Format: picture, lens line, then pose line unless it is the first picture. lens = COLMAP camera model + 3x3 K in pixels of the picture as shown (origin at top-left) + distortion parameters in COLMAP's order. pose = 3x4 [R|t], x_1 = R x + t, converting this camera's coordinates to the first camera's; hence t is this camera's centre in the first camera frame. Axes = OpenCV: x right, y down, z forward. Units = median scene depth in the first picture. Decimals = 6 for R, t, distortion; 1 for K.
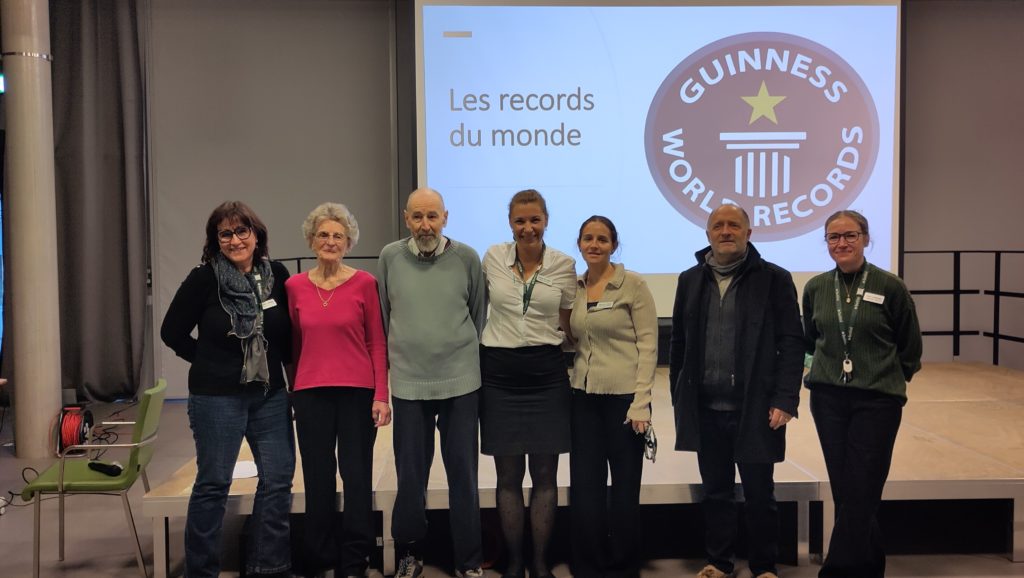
lens RADIAL K [[903.3, 0, 512.0], [0, 903.3, 289.0], [0, 0, 1]] dist [0.009034, -0.004598]
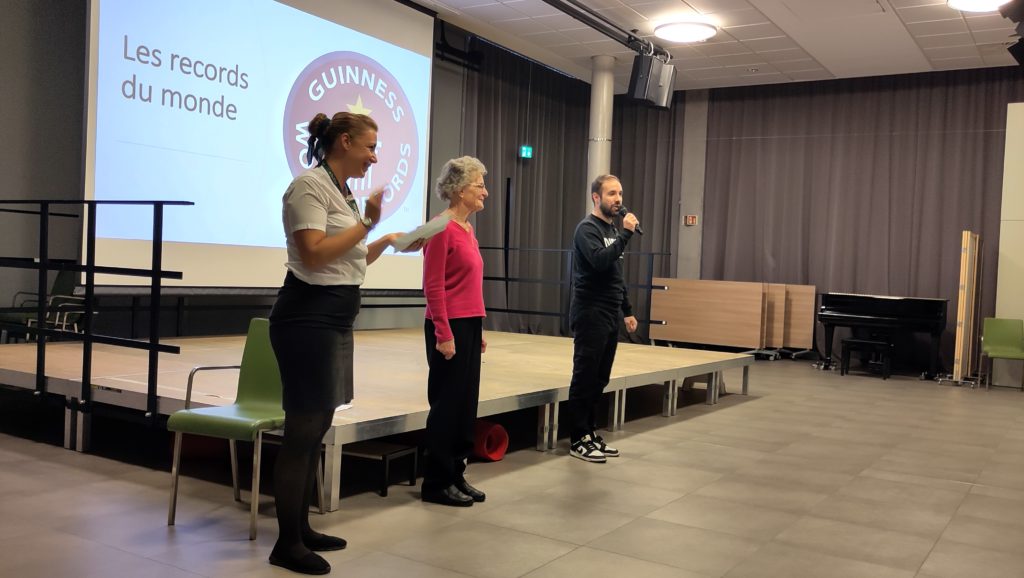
lens RADIAL K [[903.3, 0, 512.0], [0, 903.3, 289.0], [0, 0, 1]] dist [0.009034, -0.004598]
pose [[0.556468, 0.021001, 0.830604, -0.610590], [-0.017367, 0.999756, -0.013643, 0.044196], [-0.830688, -0.006833, 0.556697, 0.153035]]
